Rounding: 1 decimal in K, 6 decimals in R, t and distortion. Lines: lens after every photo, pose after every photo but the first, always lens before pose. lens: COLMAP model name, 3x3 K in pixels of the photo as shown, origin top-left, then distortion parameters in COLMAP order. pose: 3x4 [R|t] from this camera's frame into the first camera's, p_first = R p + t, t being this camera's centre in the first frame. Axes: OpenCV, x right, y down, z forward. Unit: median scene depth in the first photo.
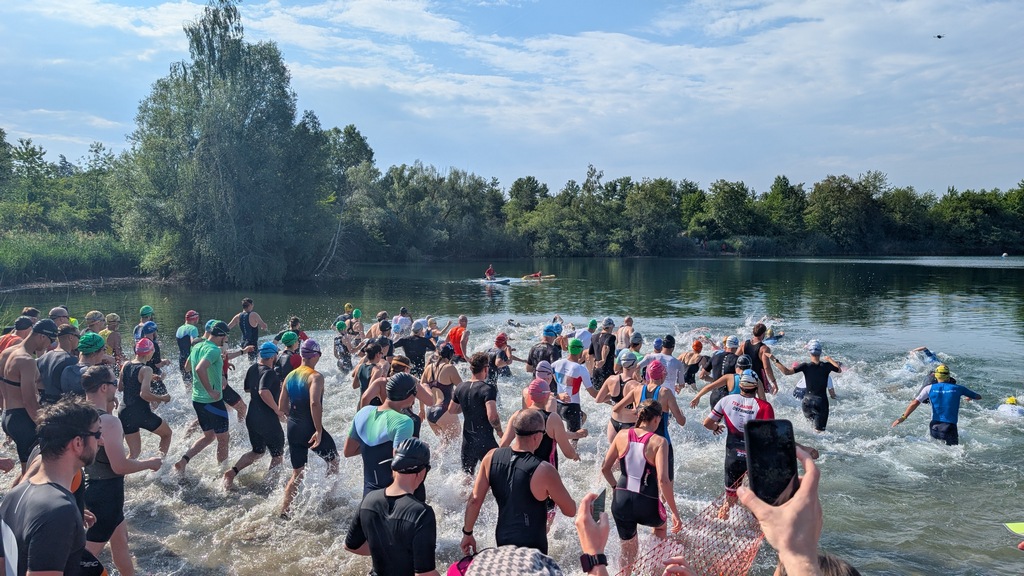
lens RADIAL K [[741.5, 0, 496.7], [0, 741.5, 290.0], [0, 0, 1]] dist [0.046854, -0.042548]
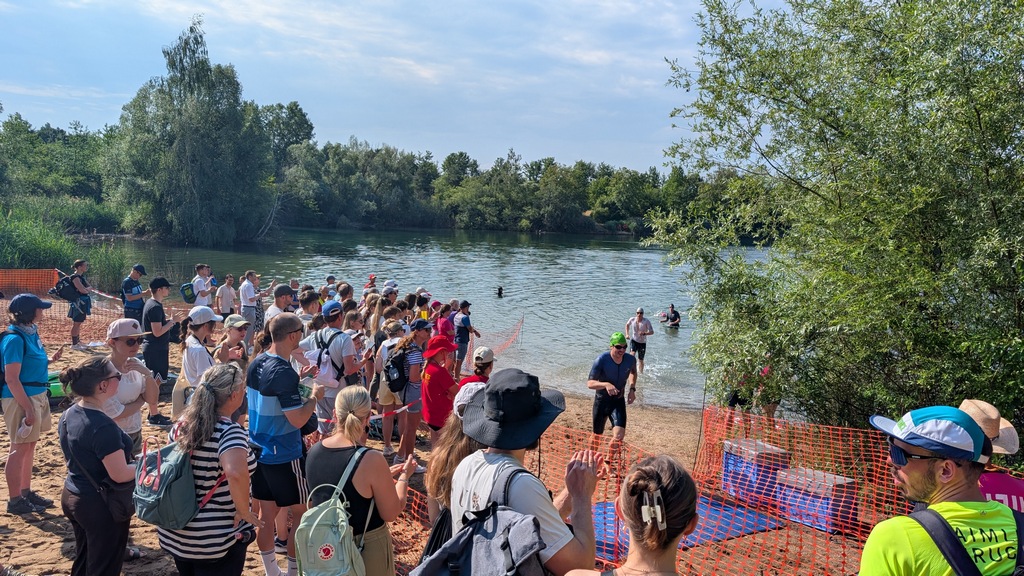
lens RADIAL K [[820.5, 0, 515.4], [0, 820.5, 291.3], [0, 0, 1]] dist [0.045002, -0.001867]
pose [[0.996797, 0.039634, 0.069460, 0.100136], [-0.042433, 0.998326, 0.039299, -0.003491], [-0.067786, -0.042120, 0.996810, -0.426628]]
